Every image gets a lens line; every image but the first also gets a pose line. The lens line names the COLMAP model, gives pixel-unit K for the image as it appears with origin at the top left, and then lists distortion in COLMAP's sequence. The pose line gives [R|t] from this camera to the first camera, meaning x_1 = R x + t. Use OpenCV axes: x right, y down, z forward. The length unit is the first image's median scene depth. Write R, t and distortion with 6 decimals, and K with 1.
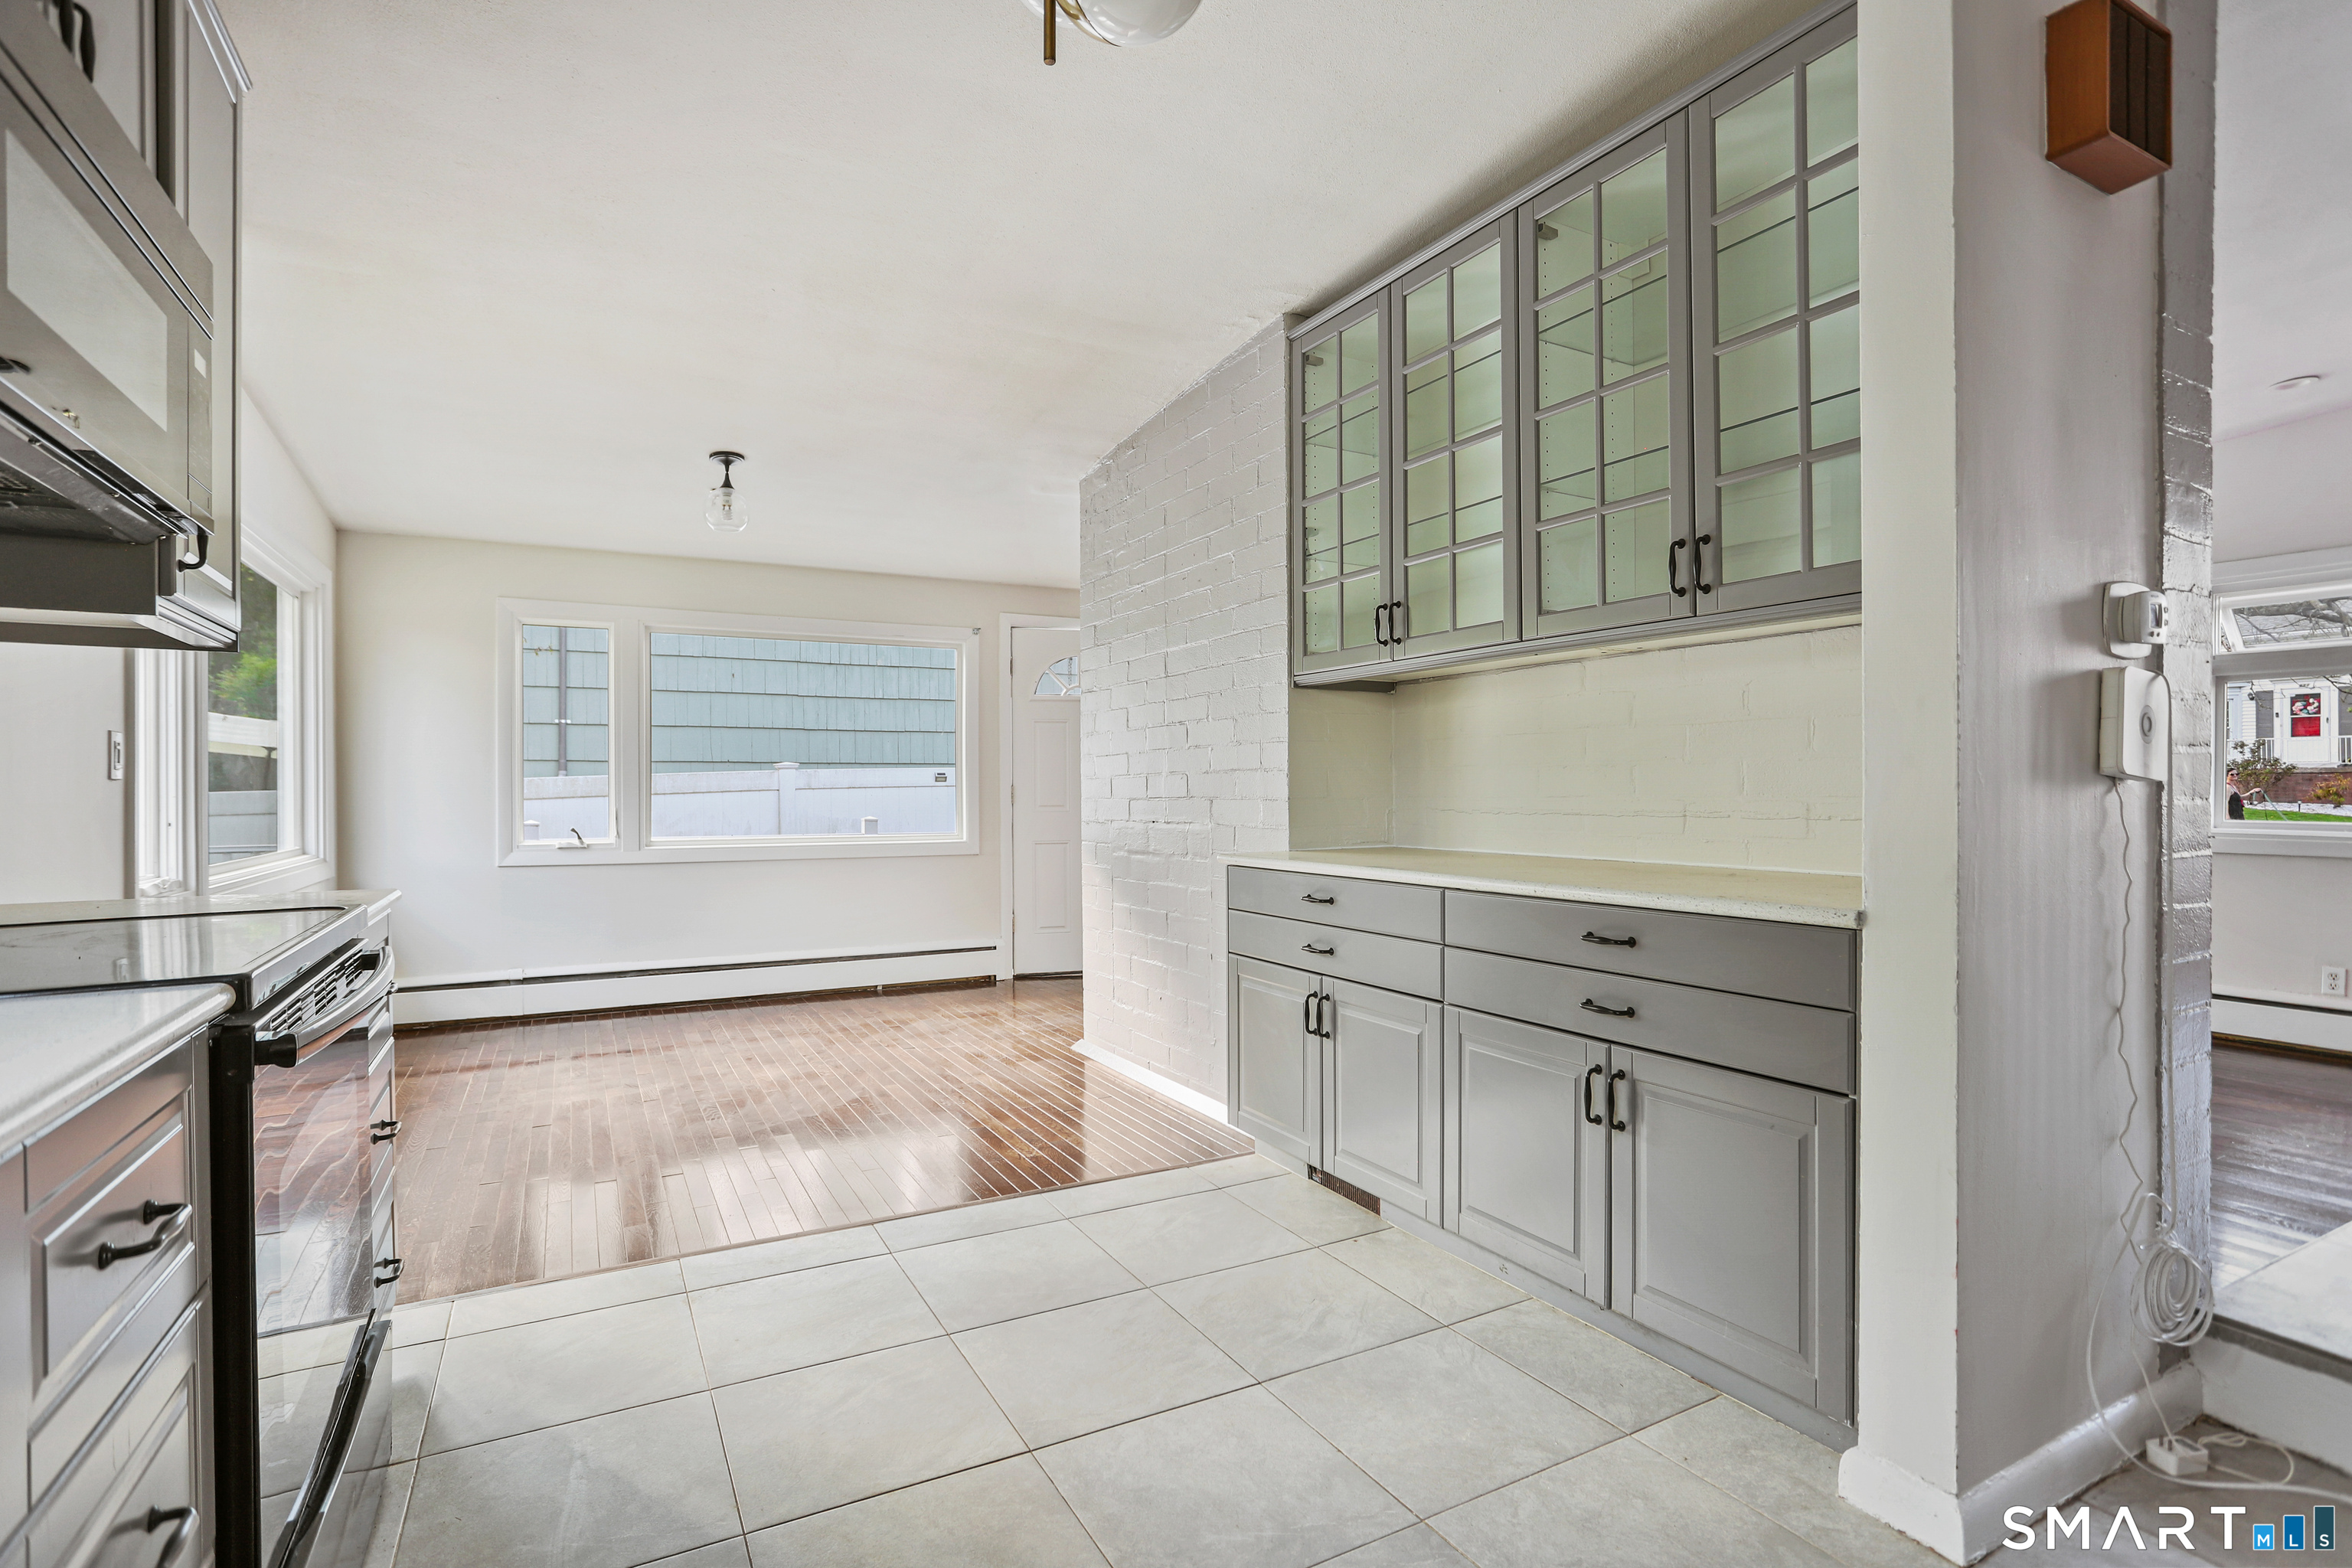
lens RADIAL K [[1146.4, 0, 1173.6], [0, 1146.4, 778.4], [0, 0, 1]] dist [-0.055045, 0.030229]
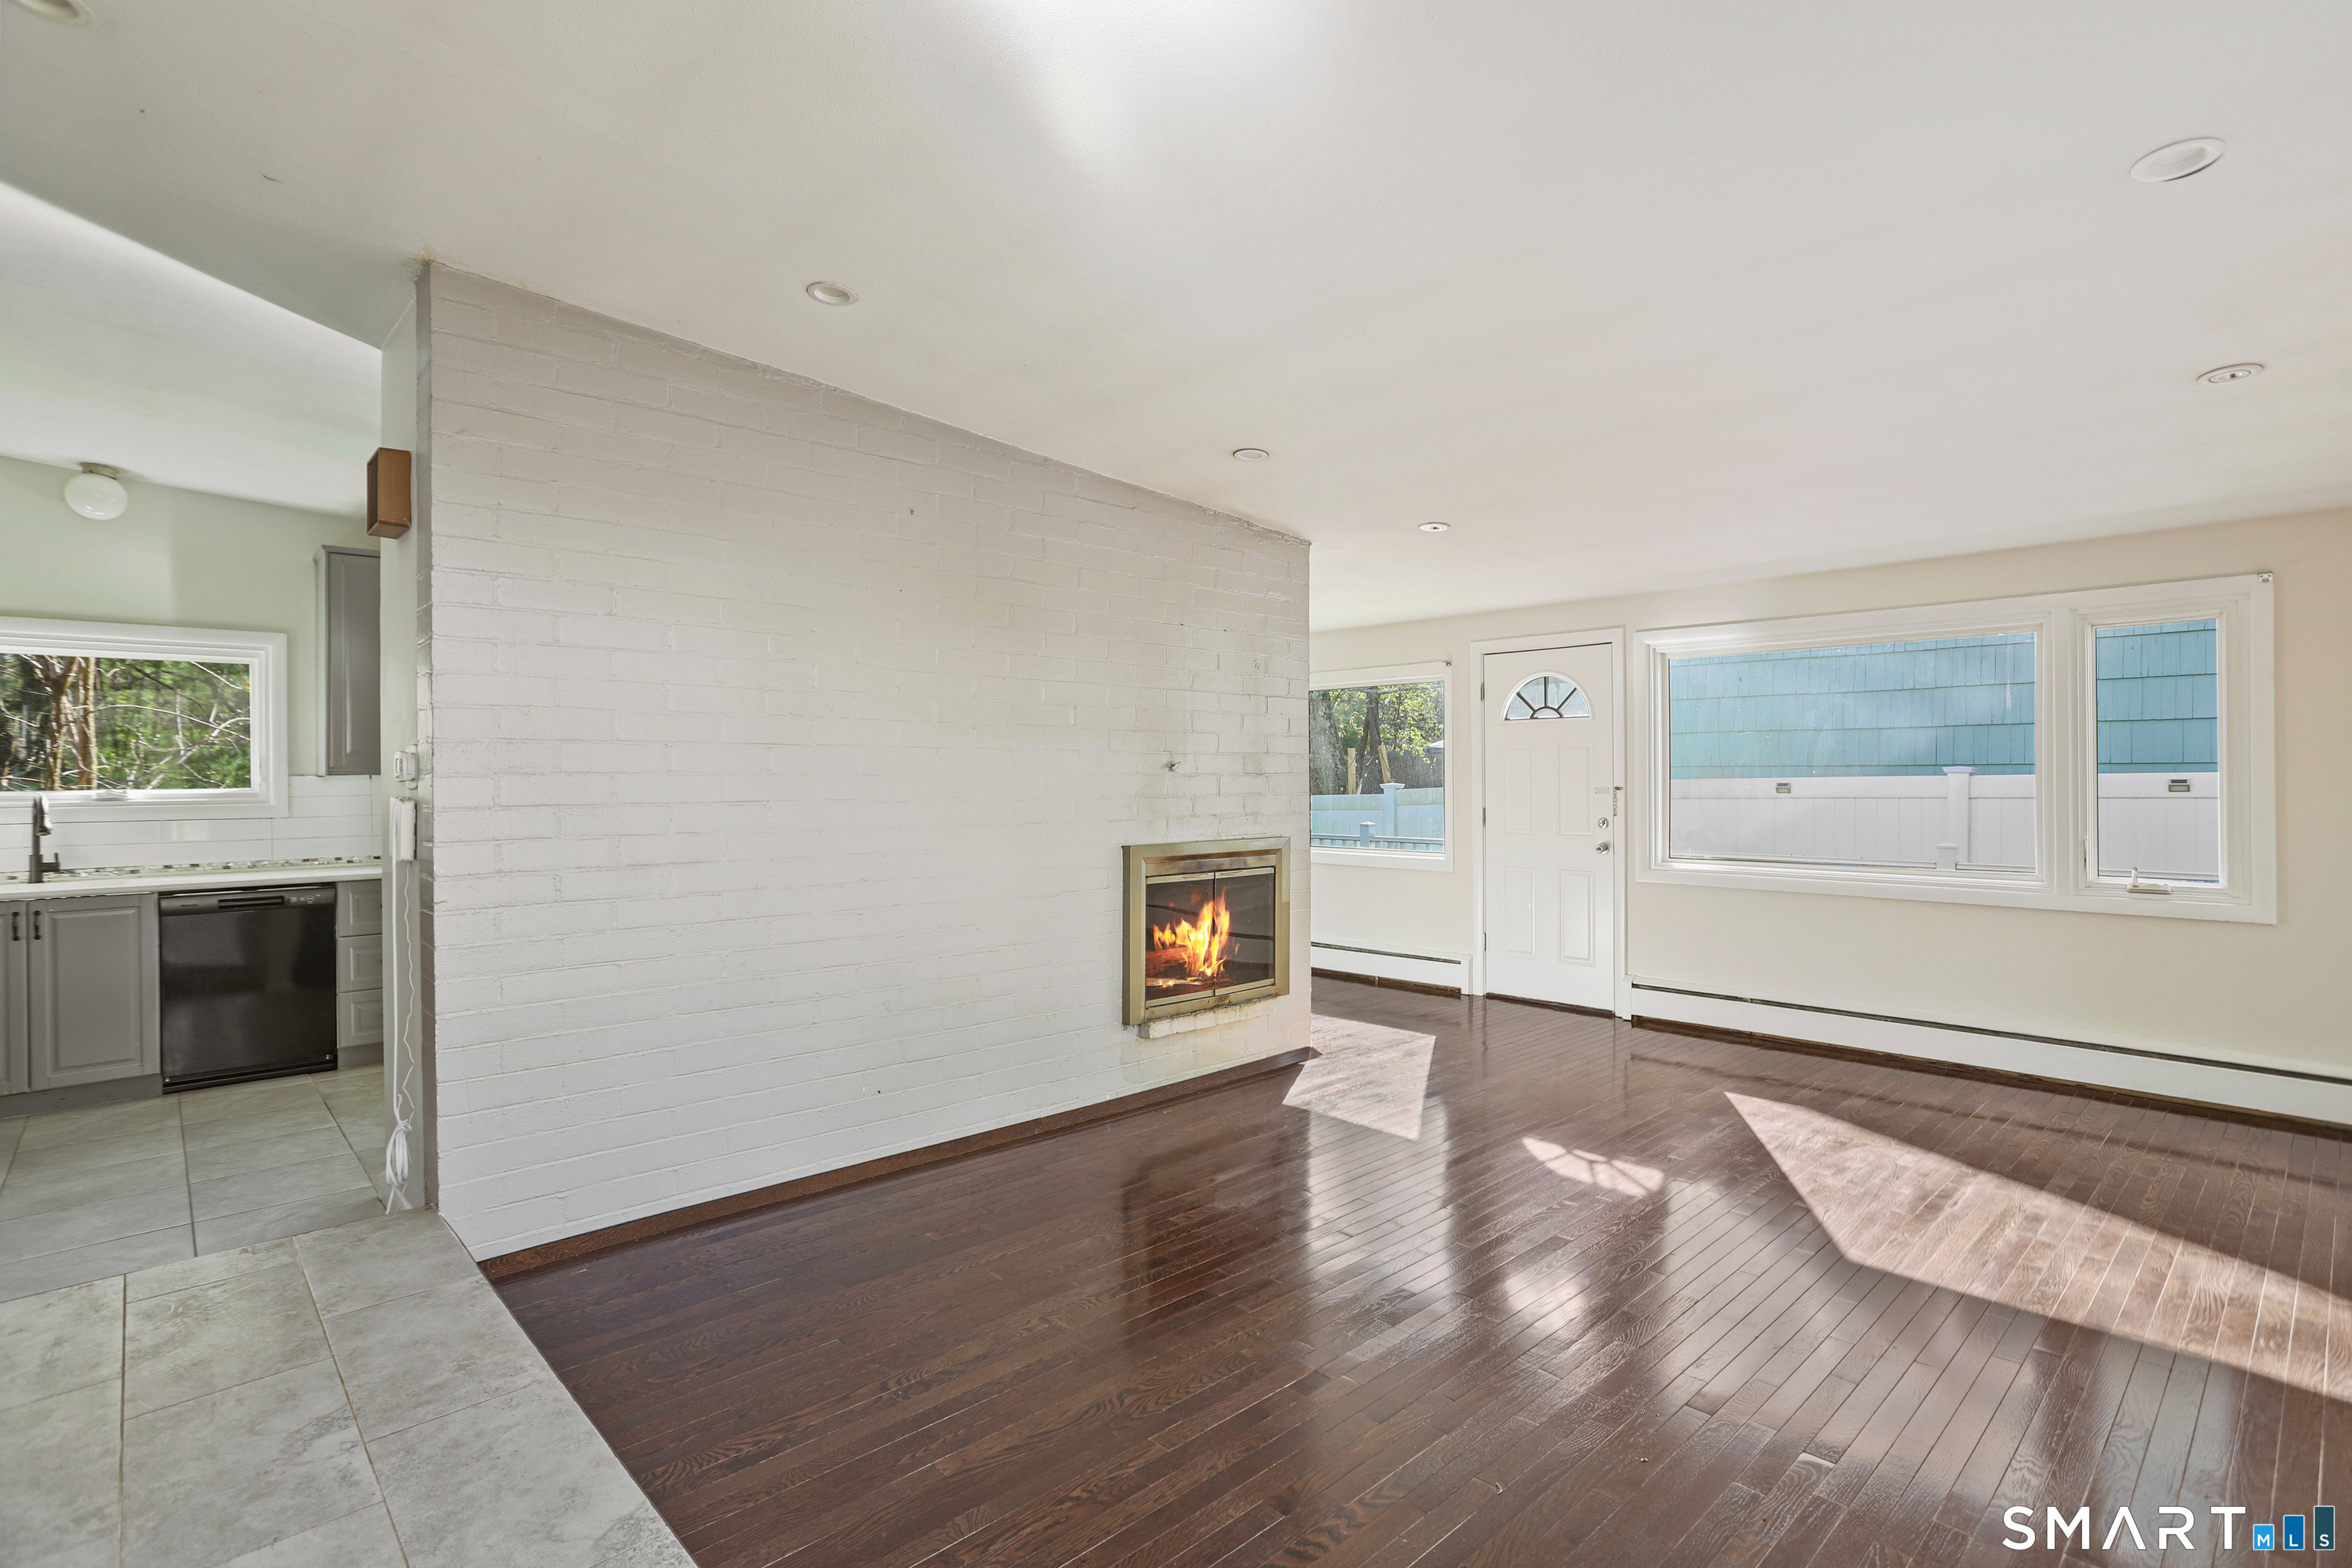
lens RADIAL K [[1129.6, 0, 1184.9], [0, 1129.6, 785.7], [0, 0, 1]] dist [-0.020768, 0.000249]
pose [[0.265401, 0.014678, -0.964026, 0.757794], [0.001748, 0.999875, 0.015705, -0.030884], [0.964137, -0.005853, 0.265342, 0.469518]]
